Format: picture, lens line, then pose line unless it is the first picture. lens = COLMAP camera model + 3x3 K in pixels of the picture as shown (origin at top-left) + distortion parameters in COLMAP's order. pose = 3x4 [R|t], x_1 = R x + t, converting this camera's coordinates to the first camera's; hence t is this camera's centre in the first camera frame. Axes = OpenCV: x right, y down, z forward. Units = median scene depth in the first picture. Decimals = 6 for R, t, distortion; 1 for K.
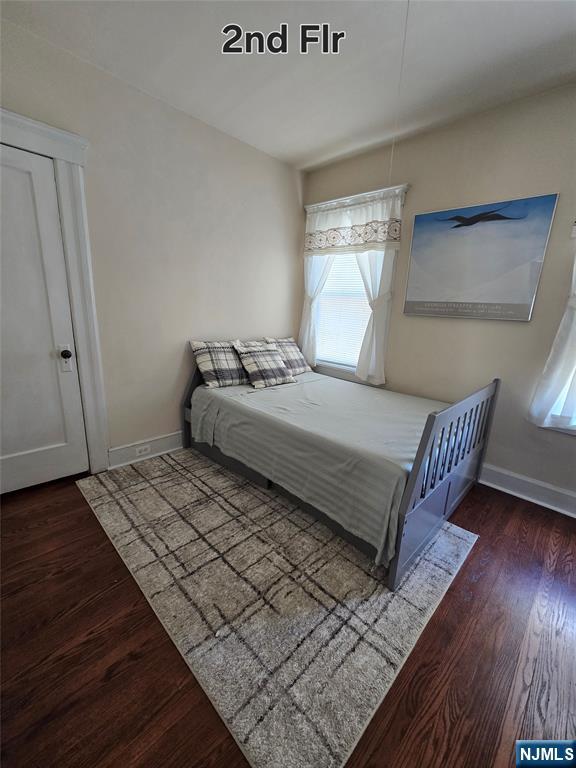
lens RADIAL K [[313.1, 0, 289.0], [0, 313.1, 383.8], [0, 0, 1]] dist [-0.000881, -0.000163]
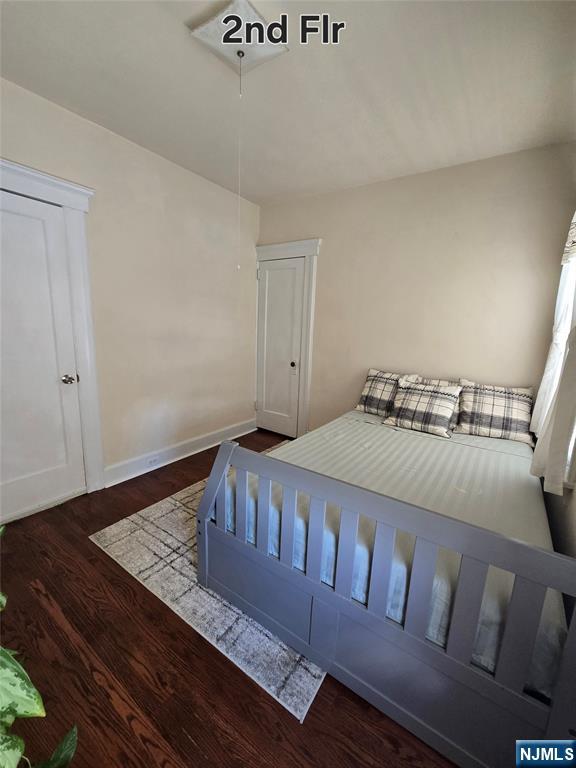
lens RADIAL K [[313.1, 0, 289.6], [0, 313.1, 385.3], [0, 0, 1]] dist [-0.000881, -0.000163]
pose [[0.180119, 0.147426, -0.972534, 1.077180], [-0.263814, 0.959722, 0.096624, -0.160300], [0.947607, 0.239164, 0.211757, 0.709607]]
